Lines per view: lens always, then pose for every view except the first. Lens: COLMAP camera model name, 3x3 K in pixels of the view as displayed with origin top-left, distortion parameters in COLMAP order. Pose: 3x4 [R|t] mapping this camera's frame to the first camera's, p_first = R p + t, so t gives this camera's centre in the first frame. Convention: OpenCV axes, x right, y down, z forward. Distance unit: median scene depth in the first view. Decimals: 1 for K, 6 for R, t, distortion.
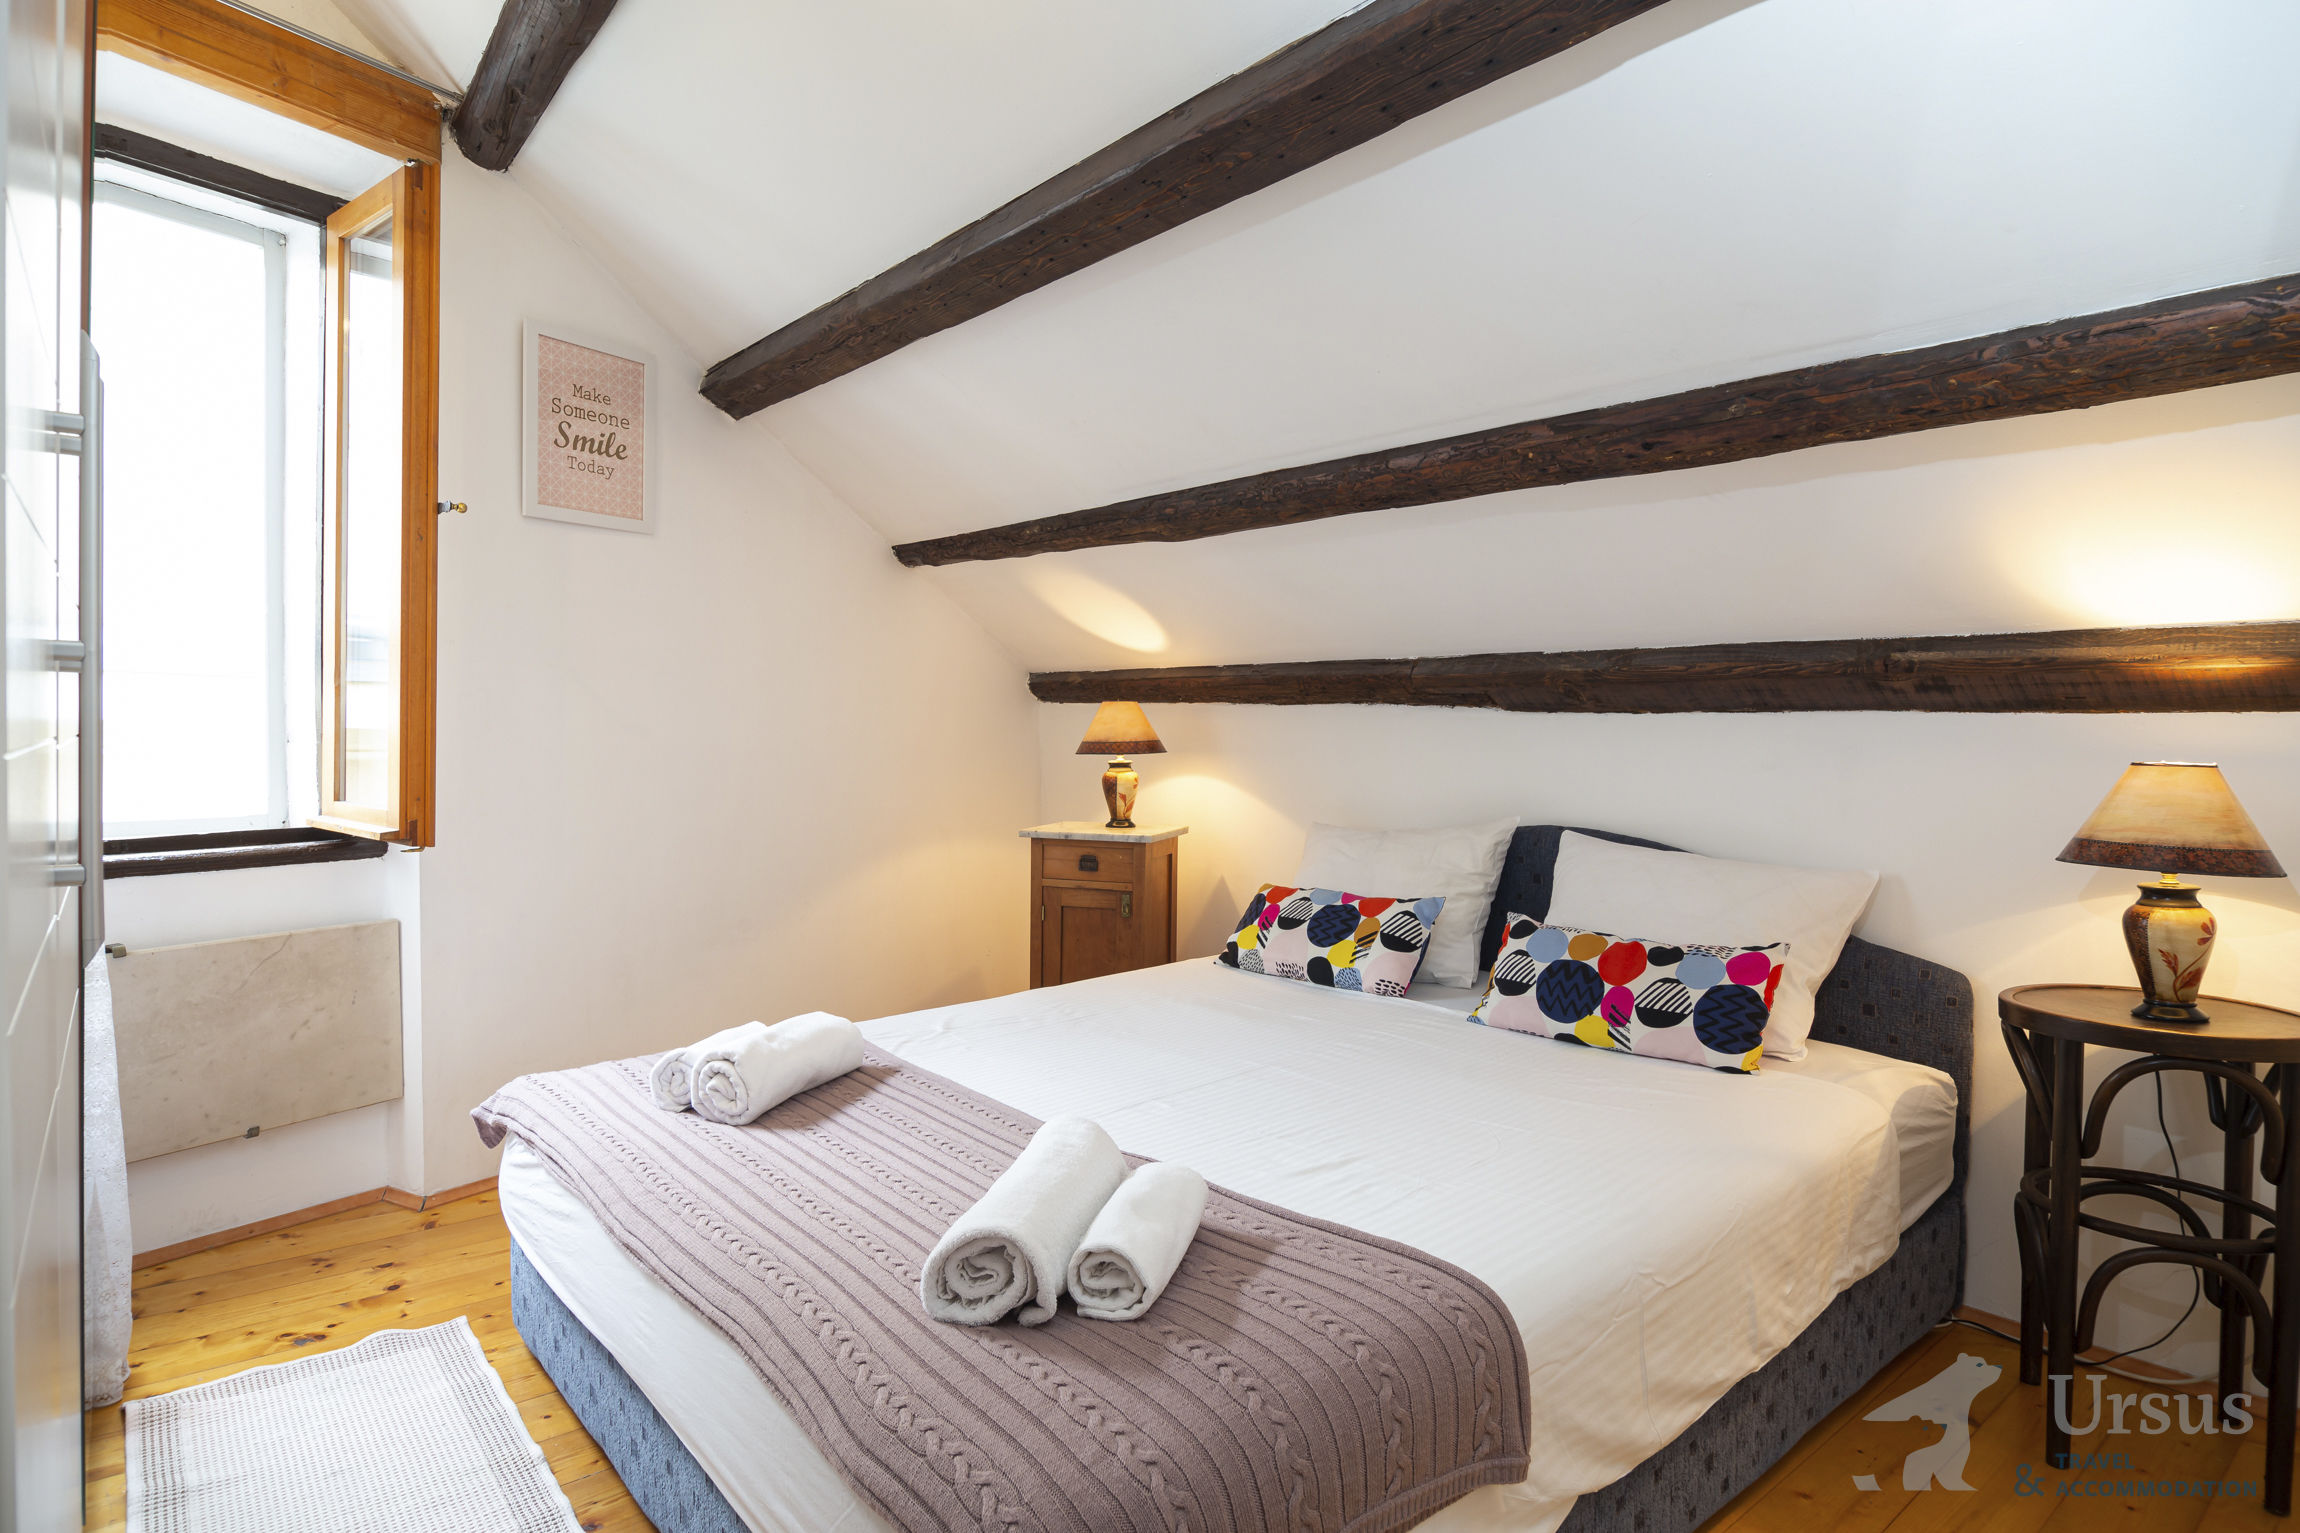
lens RADIAL K [[1298.3, 0, 1150.0], [0, 1298.3, 766.5], [0, 0, 1]] dist [0.002199, -0.003647]
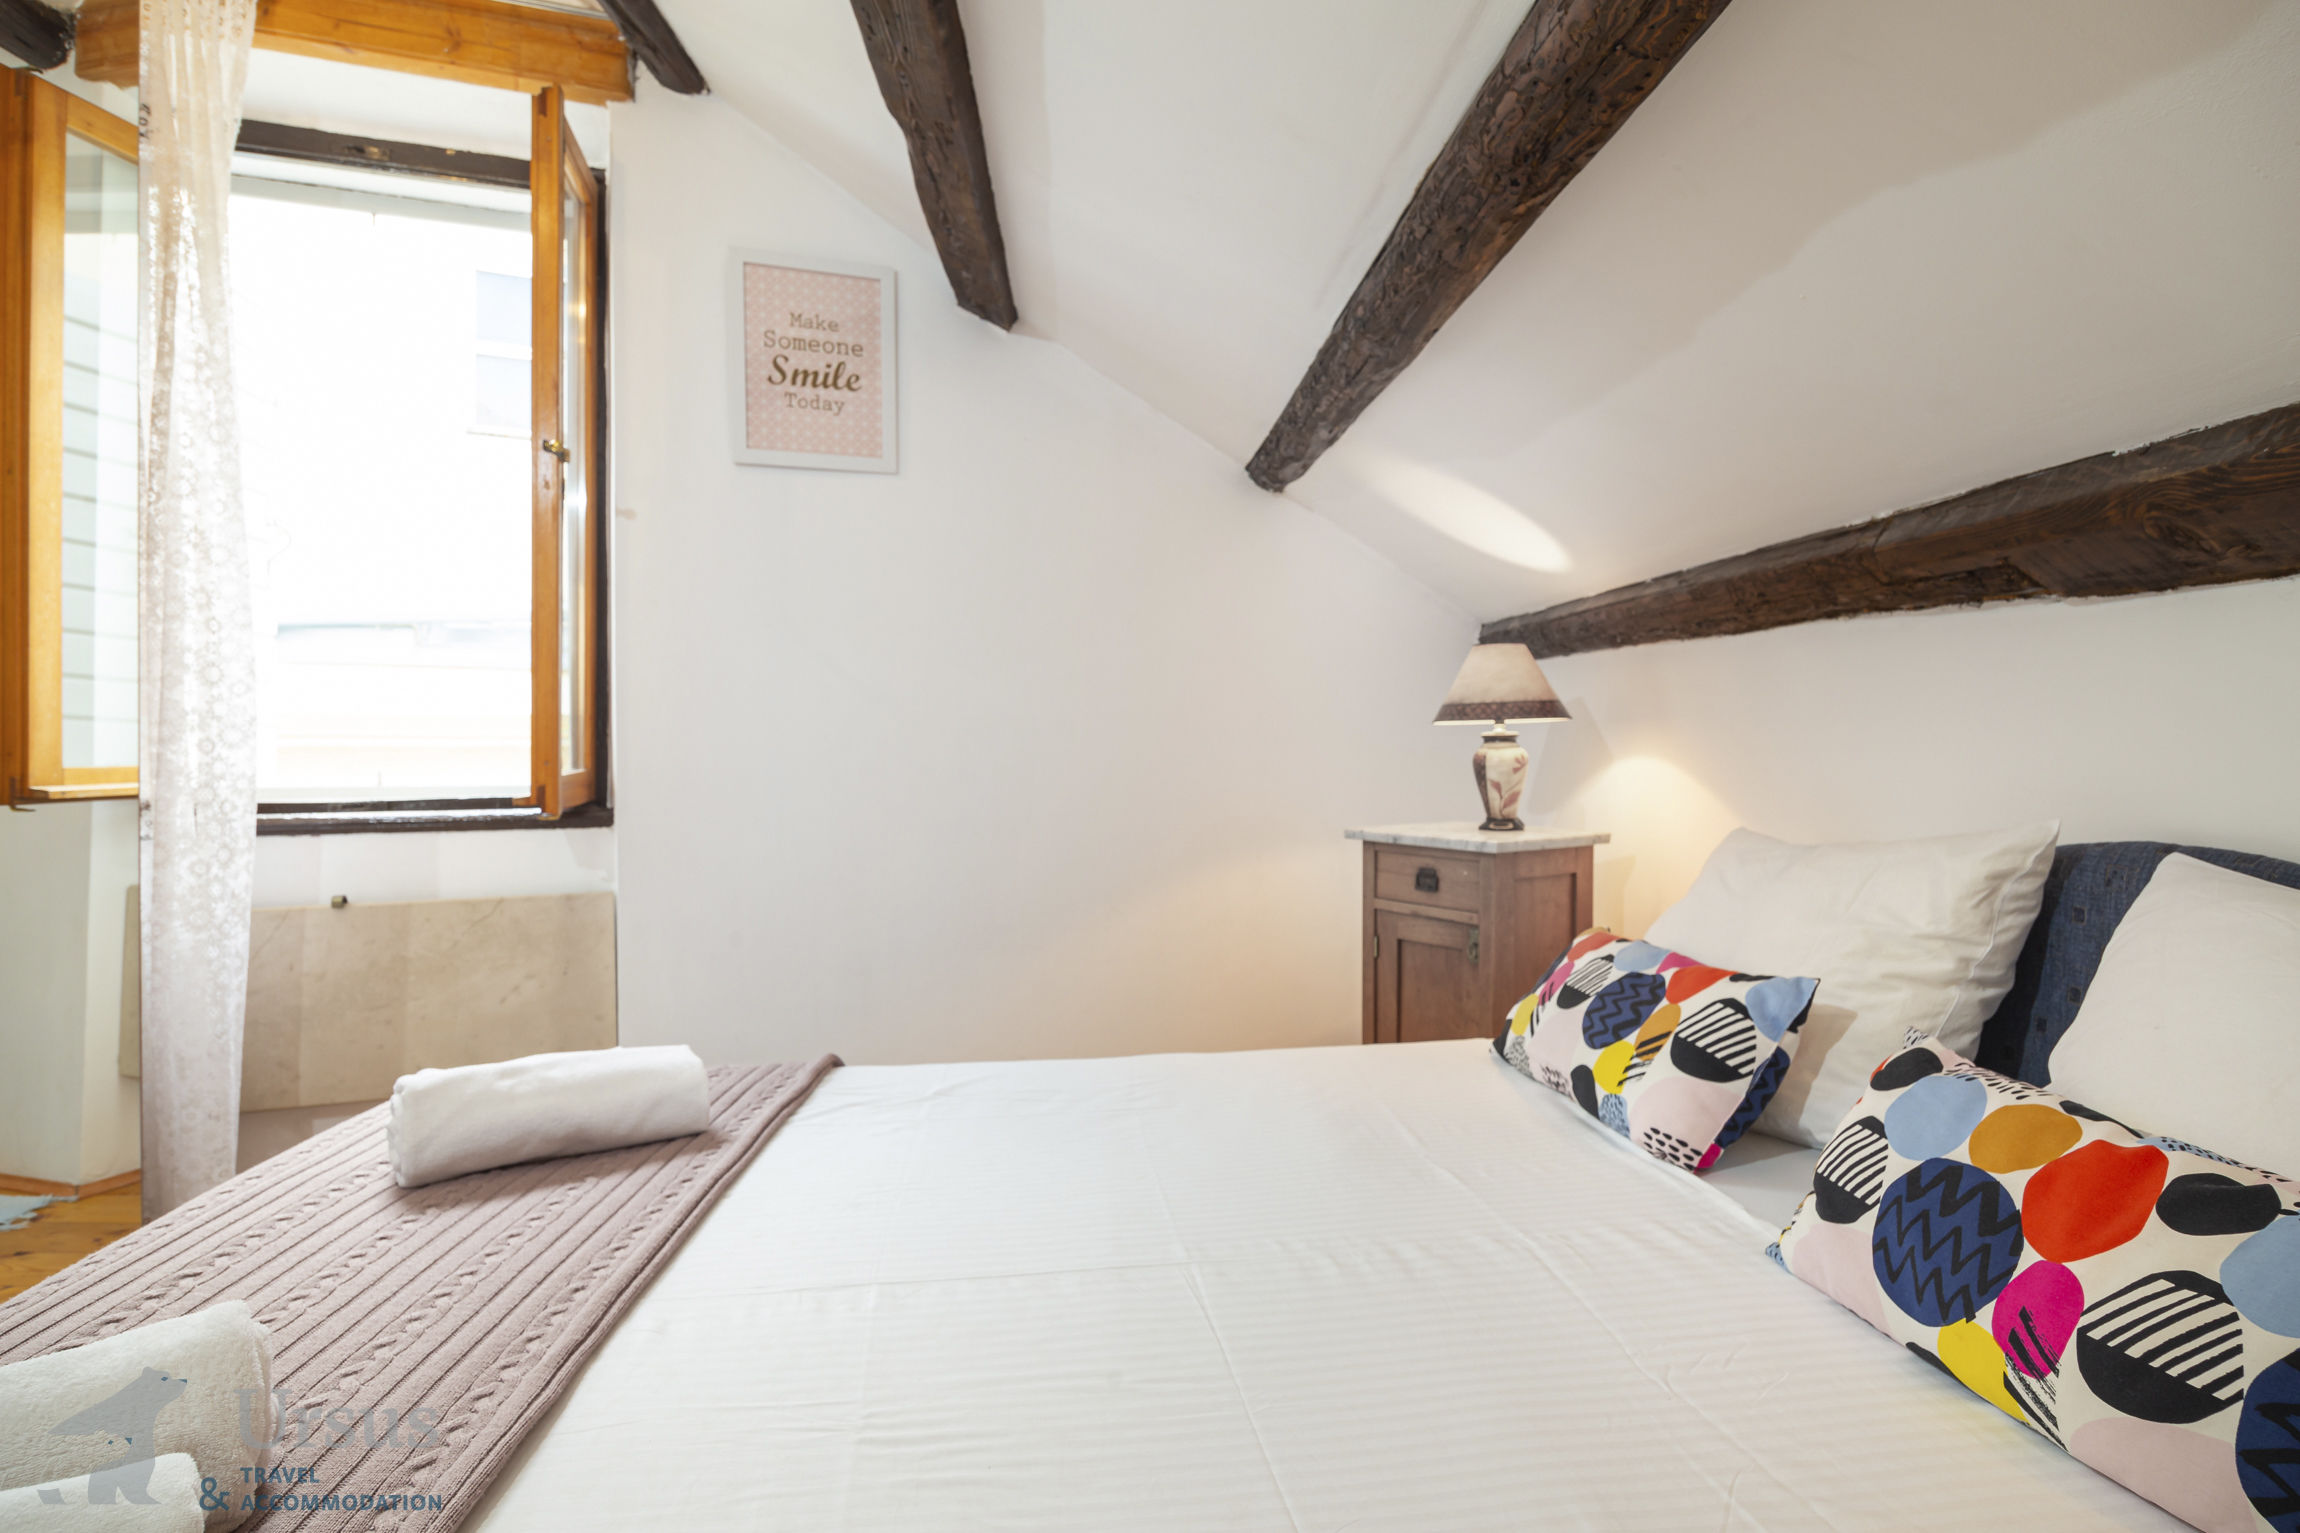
lens RADIAL K [[1298.3, 0, 1150.0], [0, 1298.3, 766.5], [0, 0, 1]] dist [0.002199, -0.003647]
pose [[0.797486, 0.002550, -0.603332, 0.308029], [-0.010289, 0.999903, -0.009374, 0.027596], [0.603250, 0.013683, 0.797435, 0.445412]]
